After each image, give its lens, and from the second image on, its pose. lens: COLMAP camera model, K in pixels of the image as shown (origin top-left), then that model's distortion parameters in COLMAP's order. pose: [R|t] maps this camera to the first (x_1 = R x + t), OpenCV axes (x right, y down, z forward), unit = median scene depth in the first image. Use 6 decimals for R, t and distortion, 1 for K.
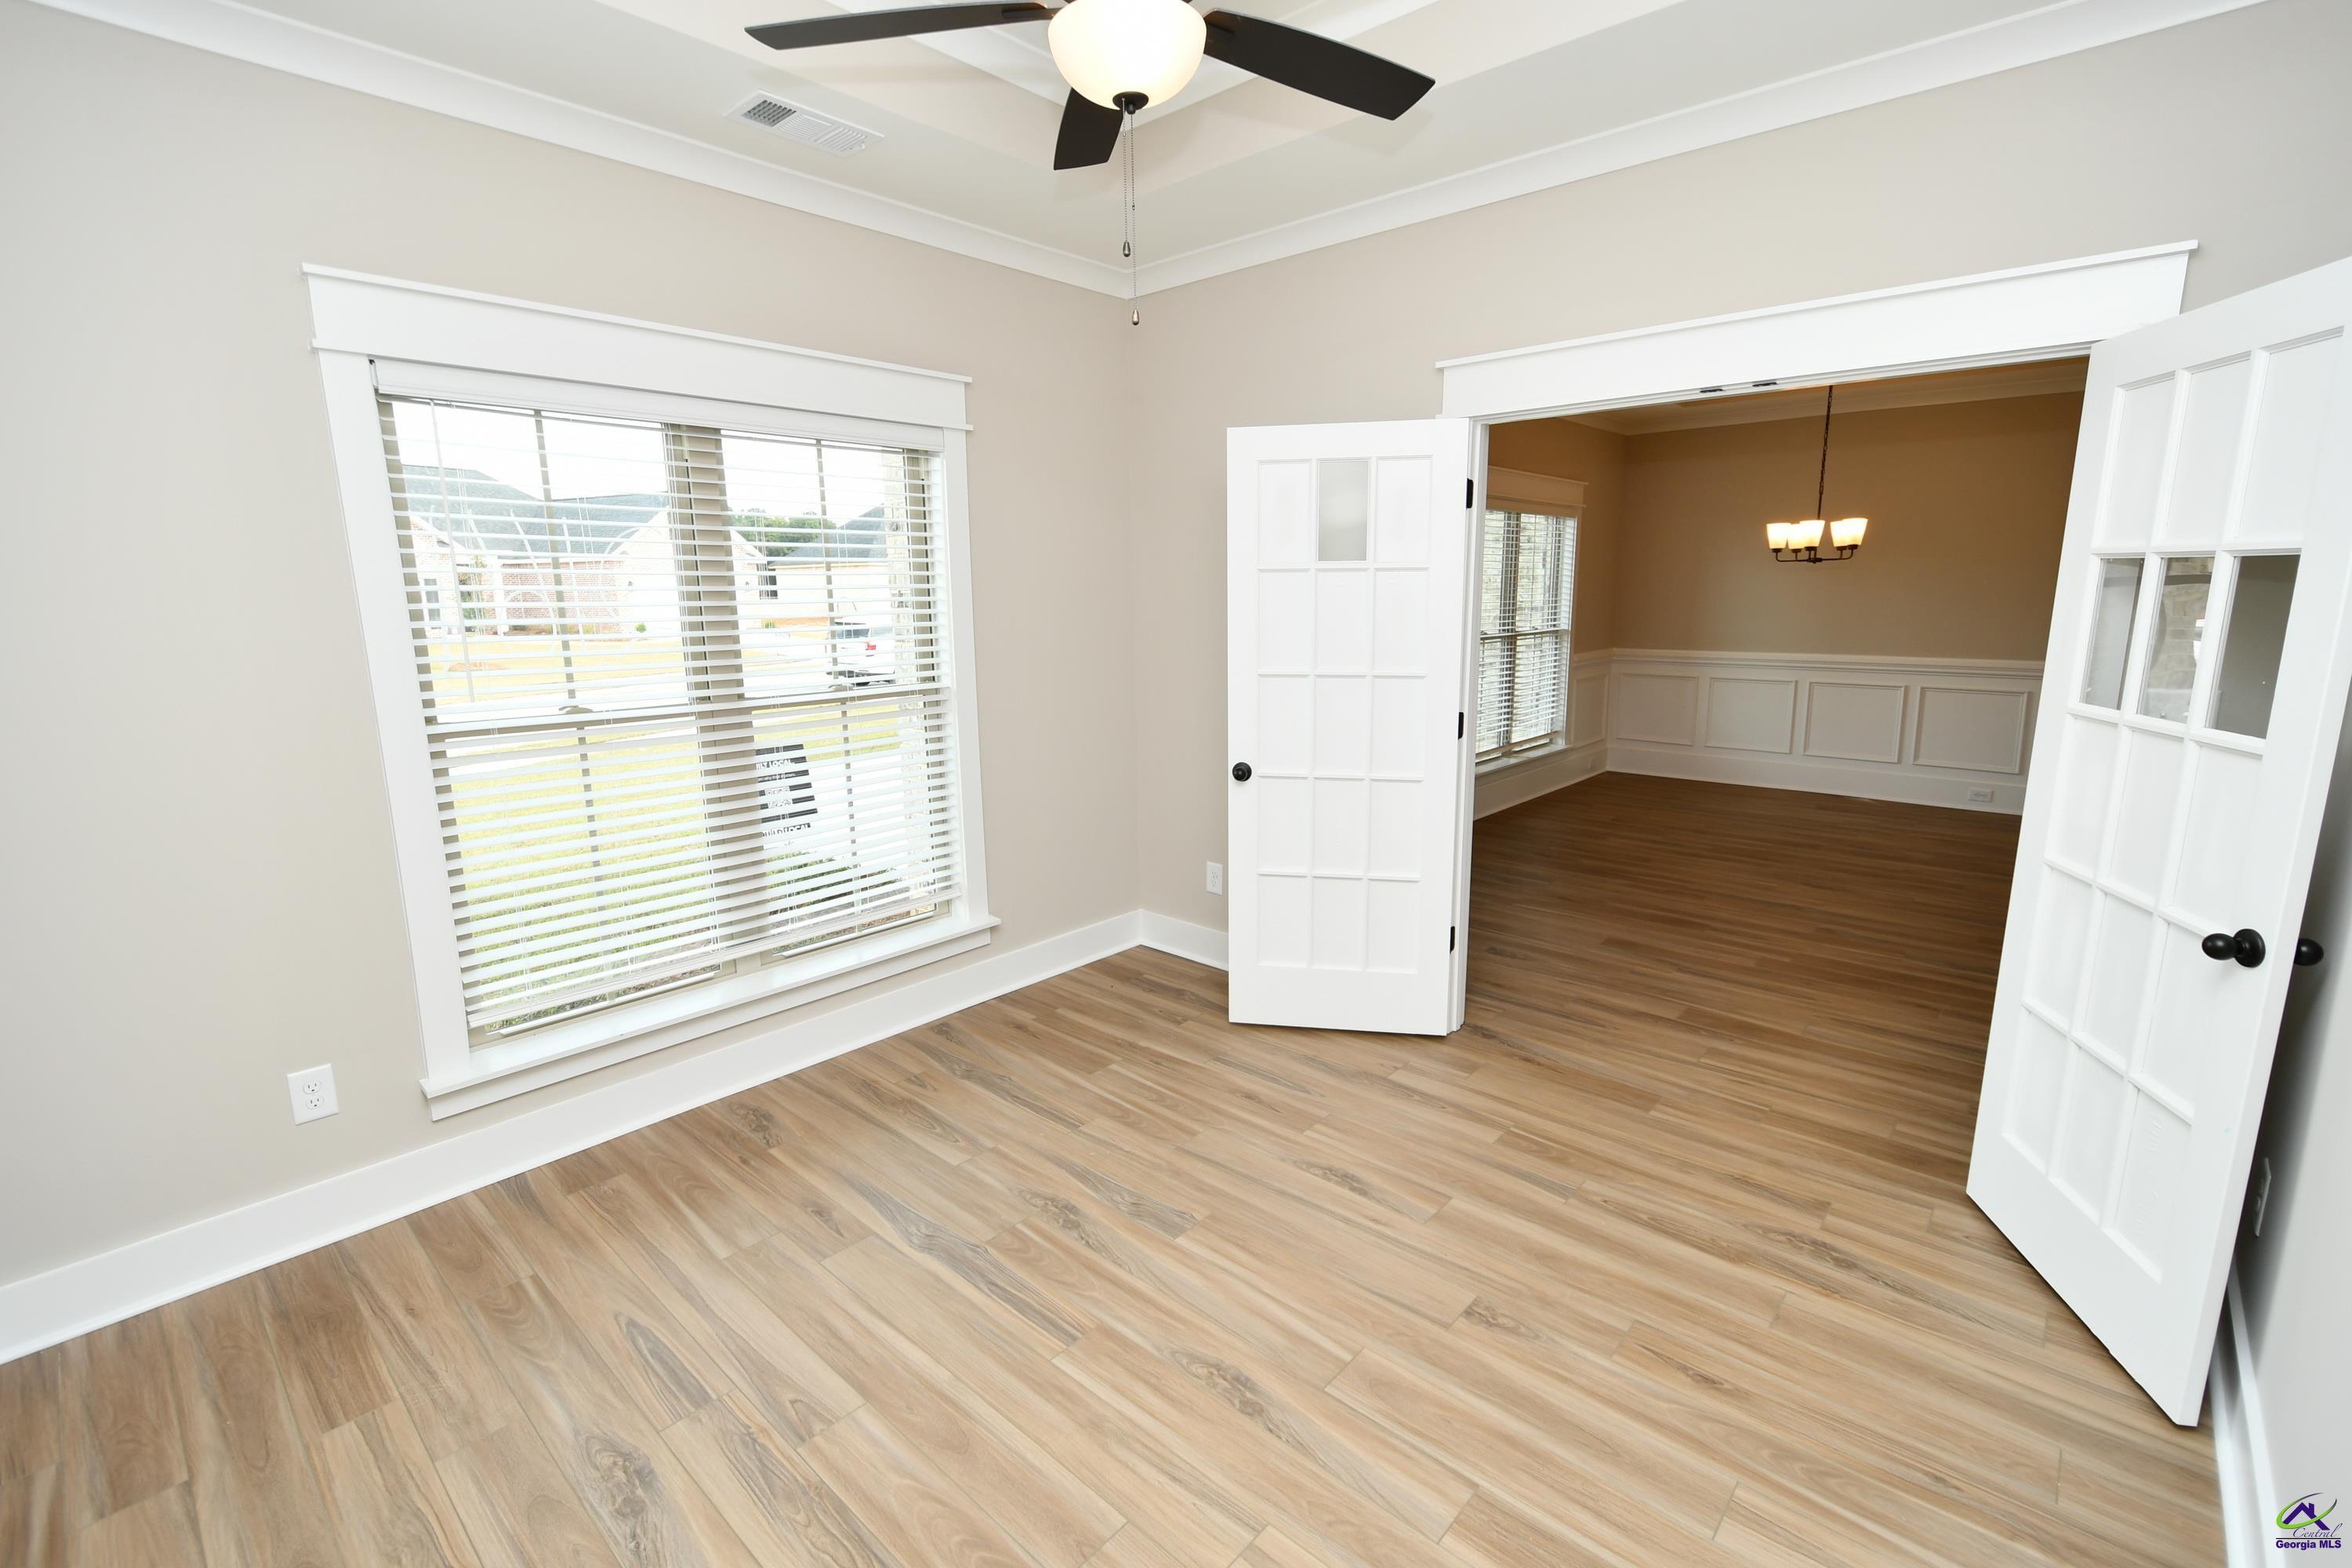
lens RADIAL K [[1033.1, 0, 1192.0], [0, 1033.1, 780.5], [0, 0, 1]] dist [0.008557, -0.007716]
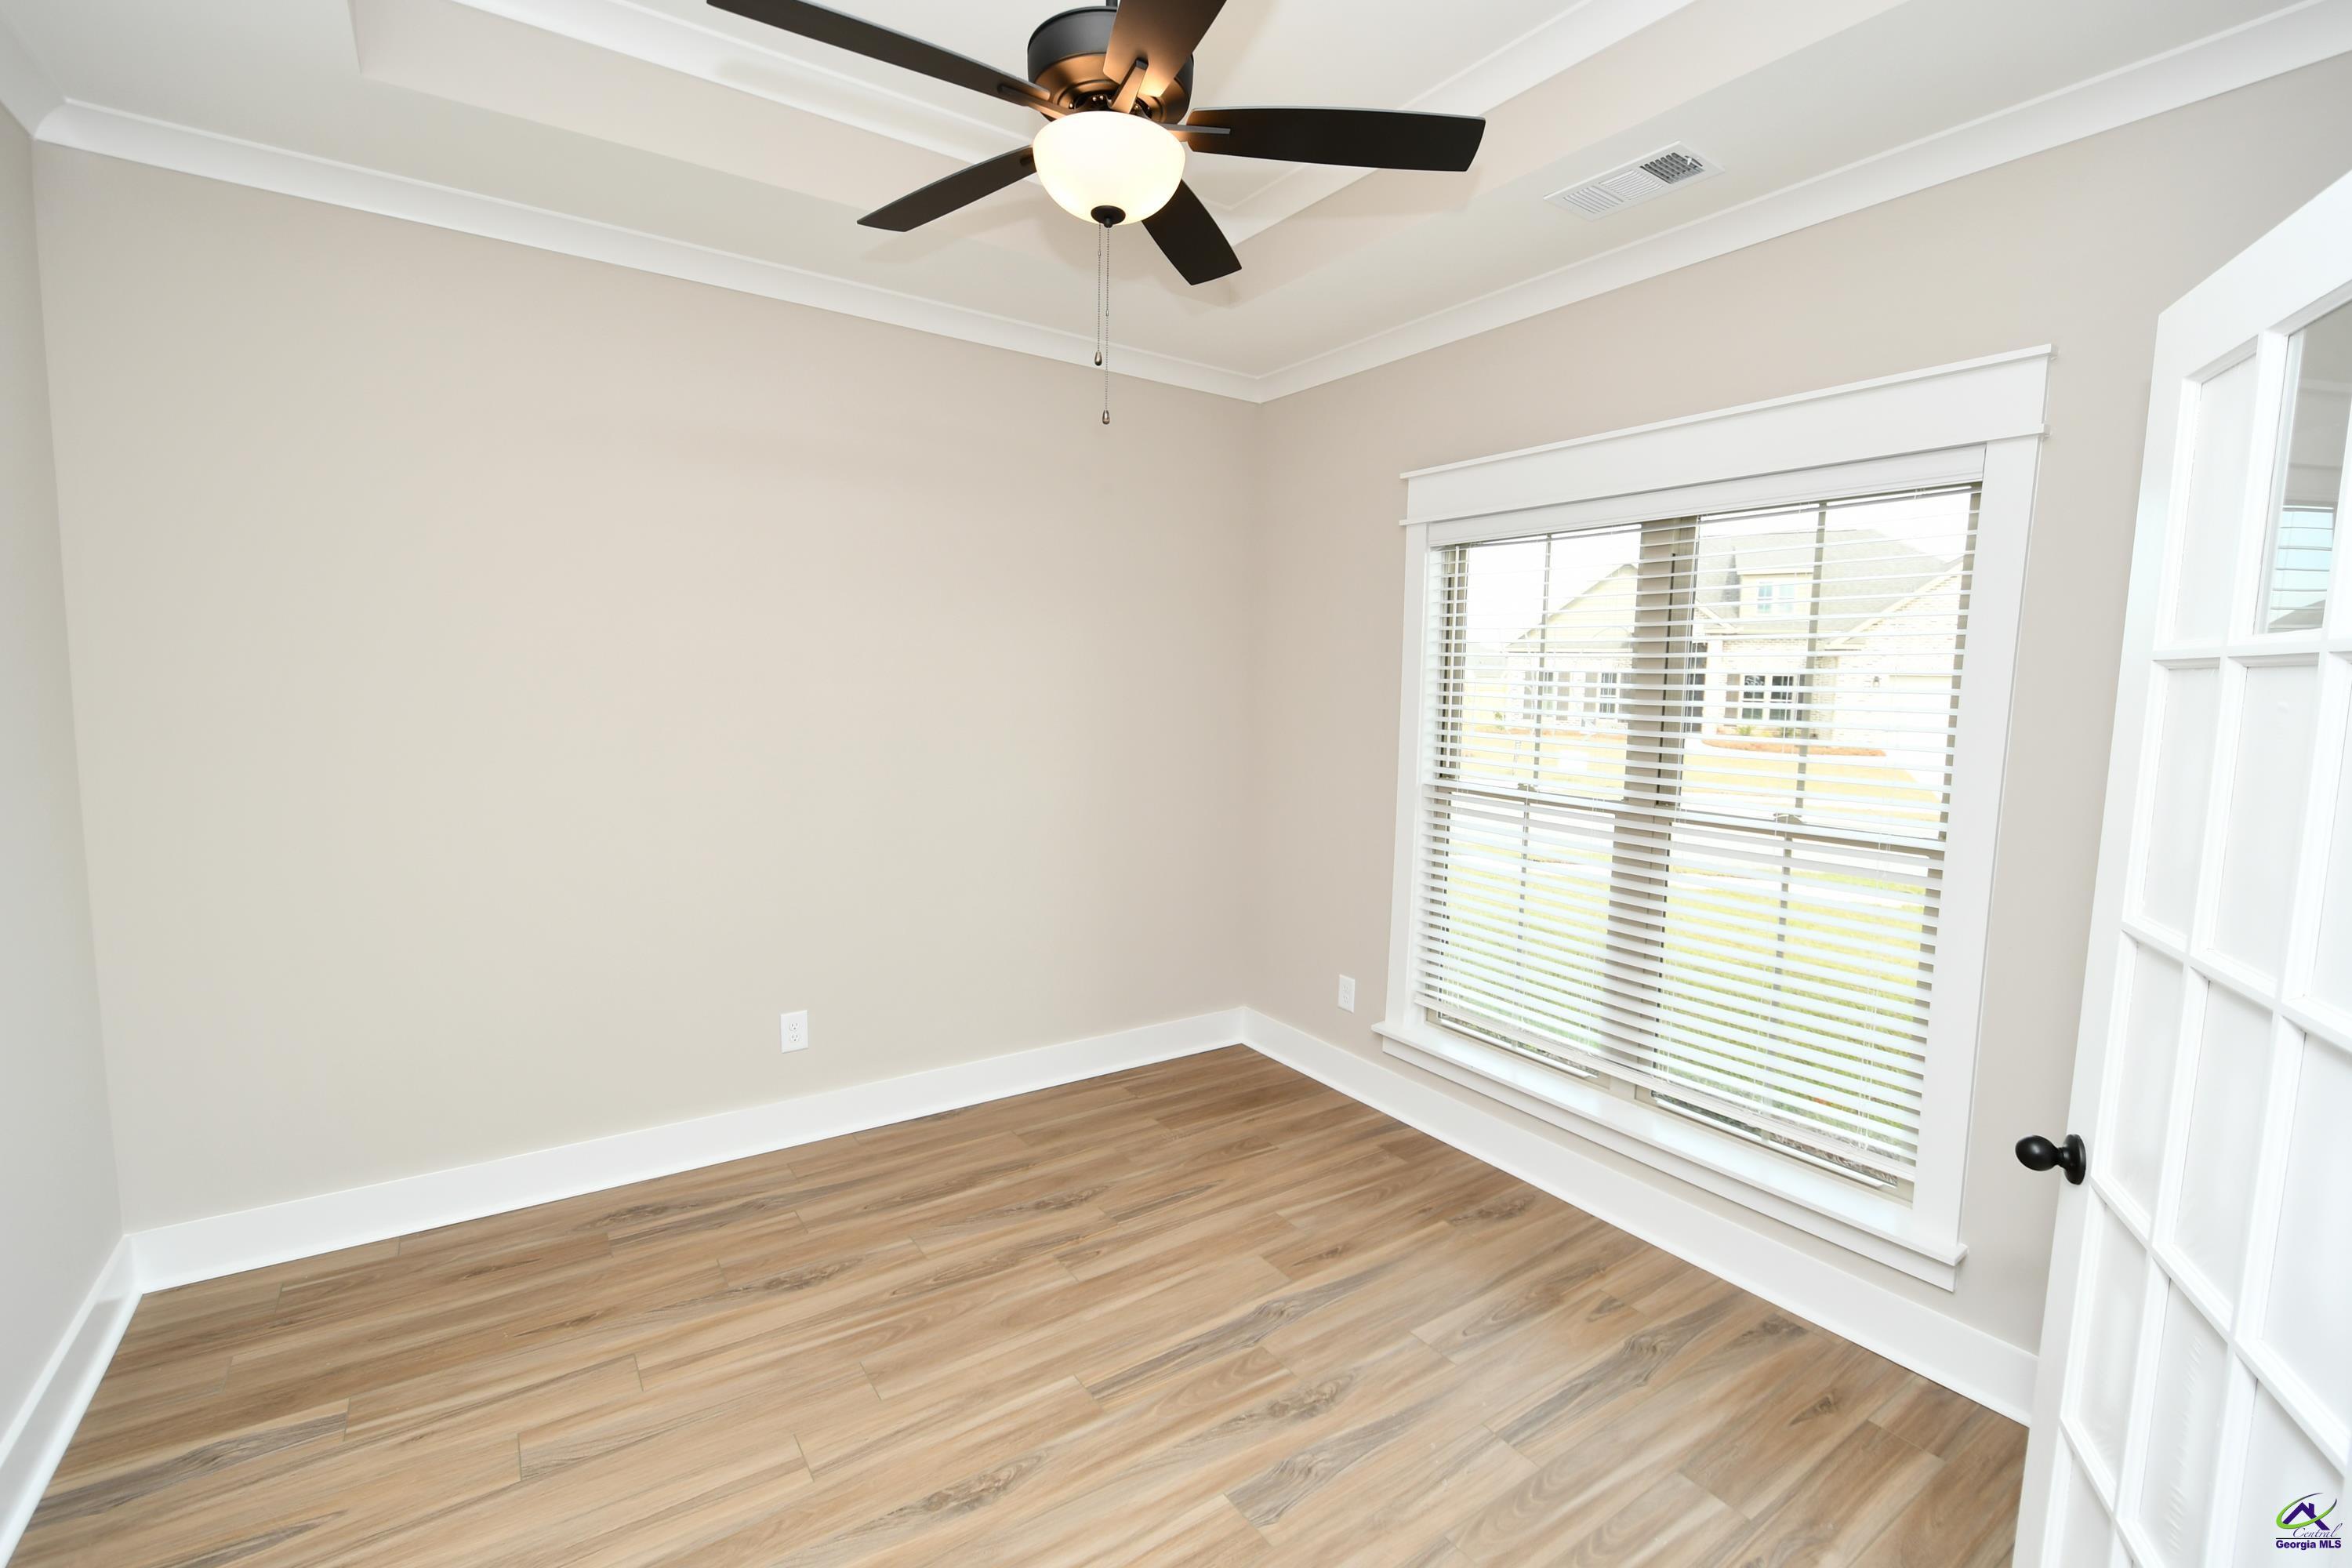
lens RADIAL K [[1034.2, 0, 1196.8], [0, 1034.2, 795.3], [0, 0, 1]] dist [-0.002236, -0.000505]
pose [[-0.231571, 0.112177, -0.966329, 0.660951], [-0.197487, 0.967225, 0.159607, -0.187760], [0.952562, 0.227798, -0.201827, 0.970184]]
